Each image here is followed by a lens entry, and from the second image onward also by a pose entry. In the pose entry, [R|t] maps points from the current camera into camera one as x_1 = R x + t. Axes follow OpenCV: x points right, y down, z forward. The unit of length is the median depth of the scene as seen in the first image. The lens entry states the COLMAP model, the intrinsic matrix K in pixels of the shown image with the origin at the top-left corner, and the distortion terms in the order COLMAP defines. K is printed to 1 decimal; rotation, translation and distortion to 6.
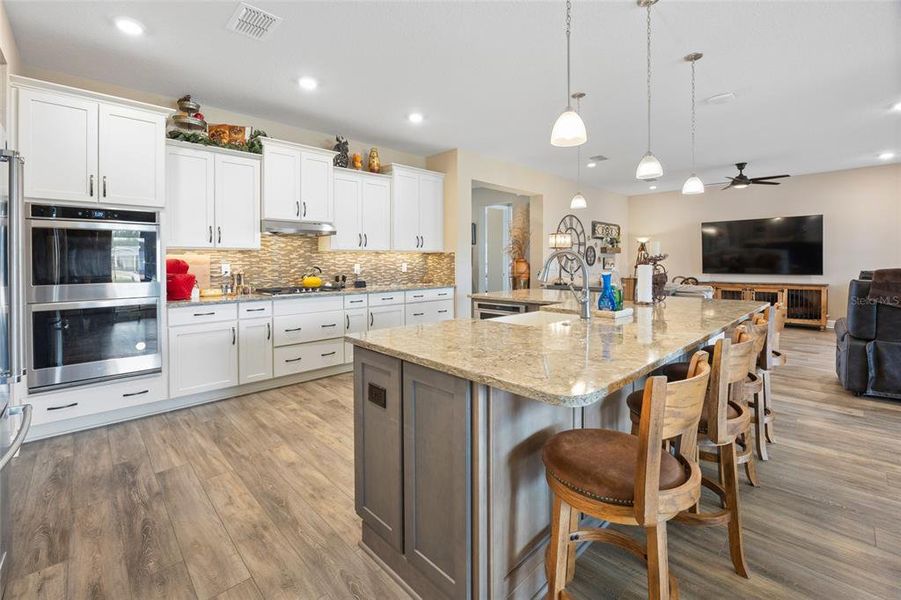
lens RADIAL K [[386.5, 0, 448.6], [0, 386.5, 265.2], [0, 0, 1]] dist [-0.015334, 0.000262]
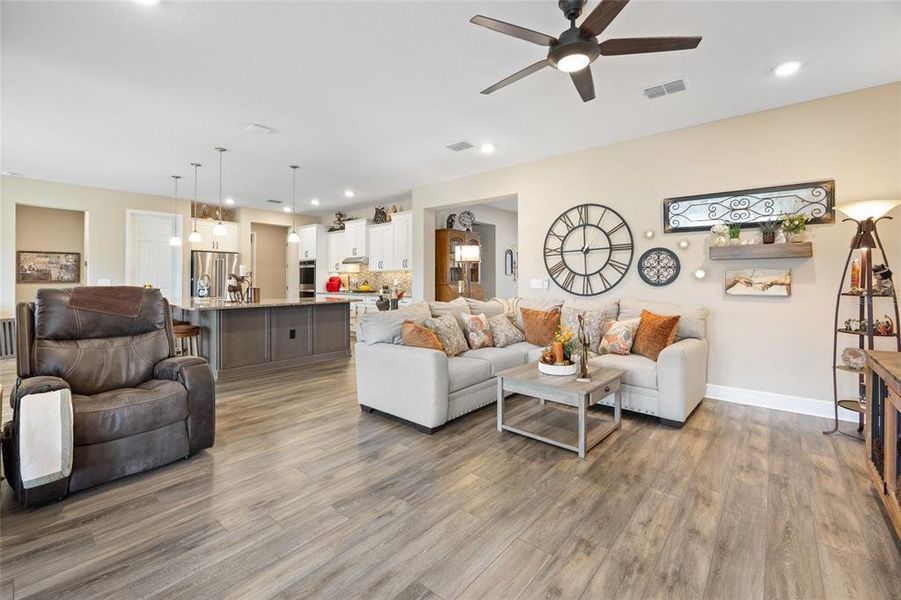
lens RADIAL K [[385.6, 0, 460.2], [0, 385.6, 291.0], [0, 0, 1]] dist [-0.012585, 0.000248]
pose [[0.110730, 0.034729, -0.993244, 2.037941], [-0.011702, 0.999366, 0.033638, -0.015704], [0.993782, 0.007898, 0.111066, 1.599702]]
